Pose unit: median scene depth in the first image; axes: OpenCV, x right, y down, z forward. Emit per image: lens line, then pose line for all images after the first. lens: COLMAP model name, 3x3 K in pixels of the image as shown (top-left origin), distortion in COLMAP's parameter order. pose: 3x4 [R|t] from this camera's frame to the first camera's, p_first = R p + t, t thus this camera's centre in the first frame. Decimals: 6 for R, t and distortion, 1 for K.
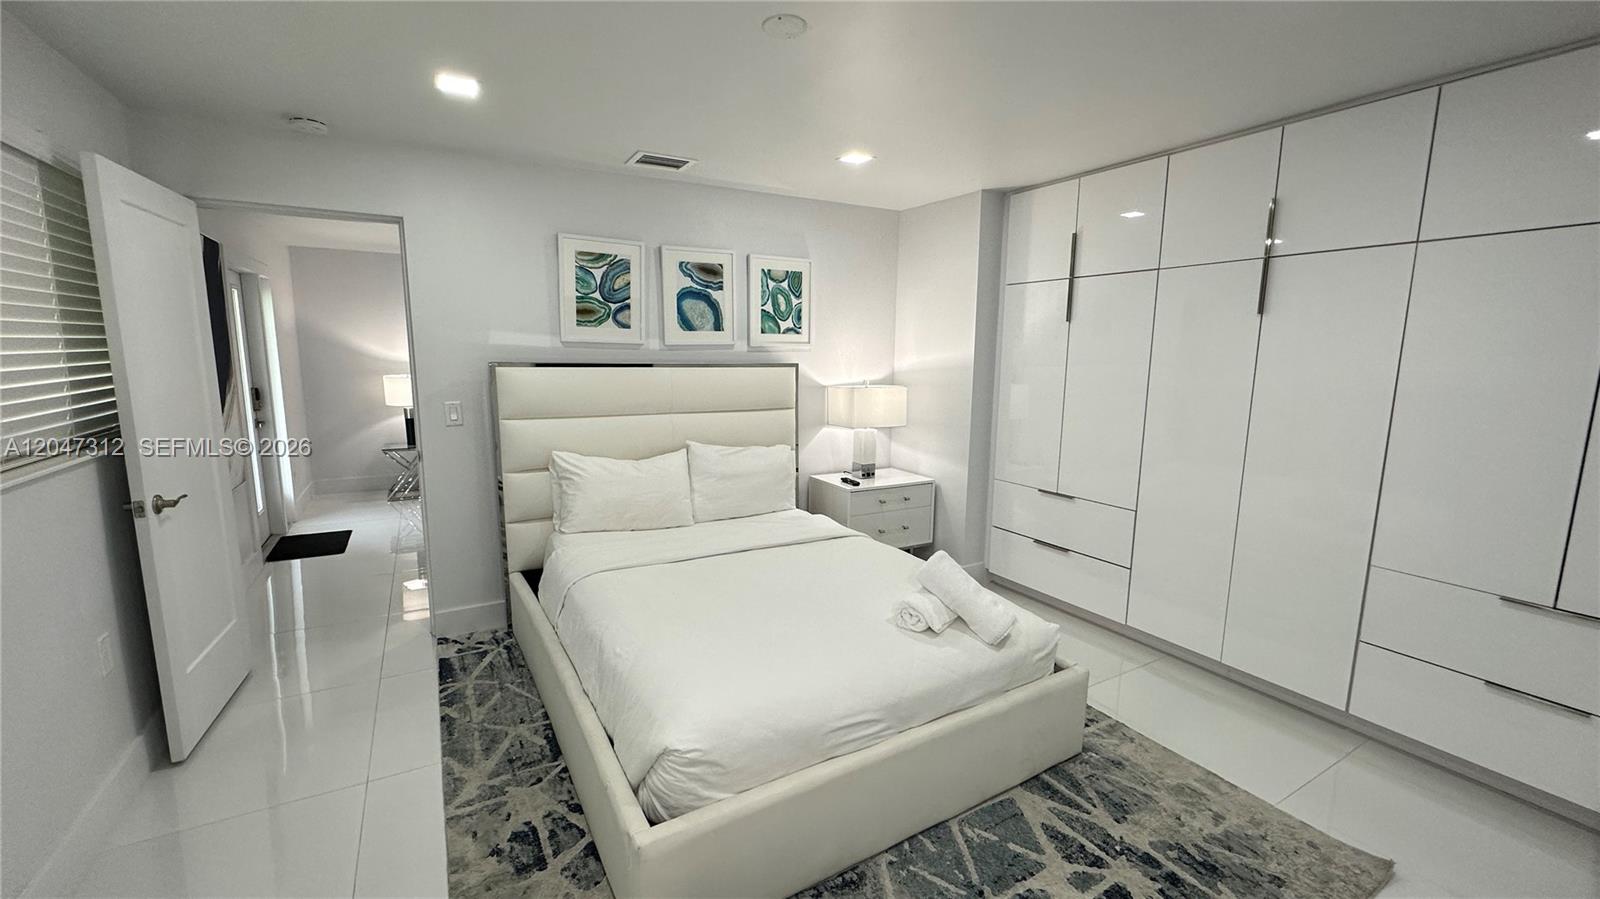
lens RADIAL K [[646.2, 0, 798.0], [0, 646.2, 448.5], [0, 0, 1]] dist [-0.001203, 0.000096]
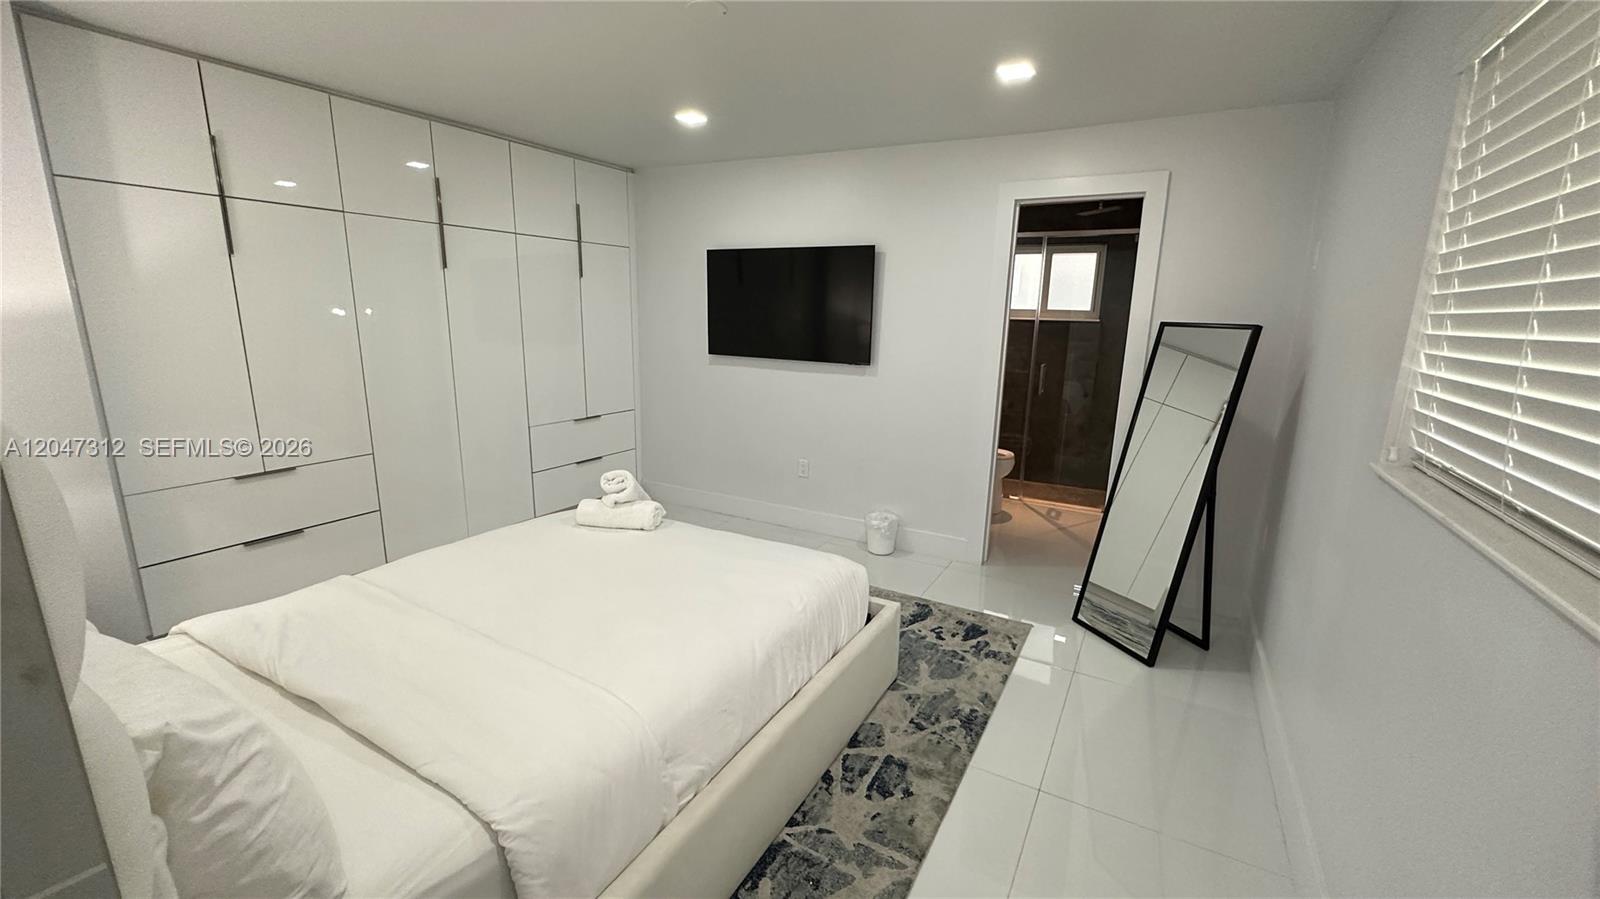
lens RADIAL K [[646.2, 0, 796.0], [0, 646.2, 447.8], [0, 0, 1]] dist [-0.001203, 0.000096]
pose [[-0.498392, -0.203498, 0.842730, -1.073951], [0.108675, 0.949729, 0.293606, -0.222677], [-0.860113, 0.237914, -0.451222, 1.399782]]
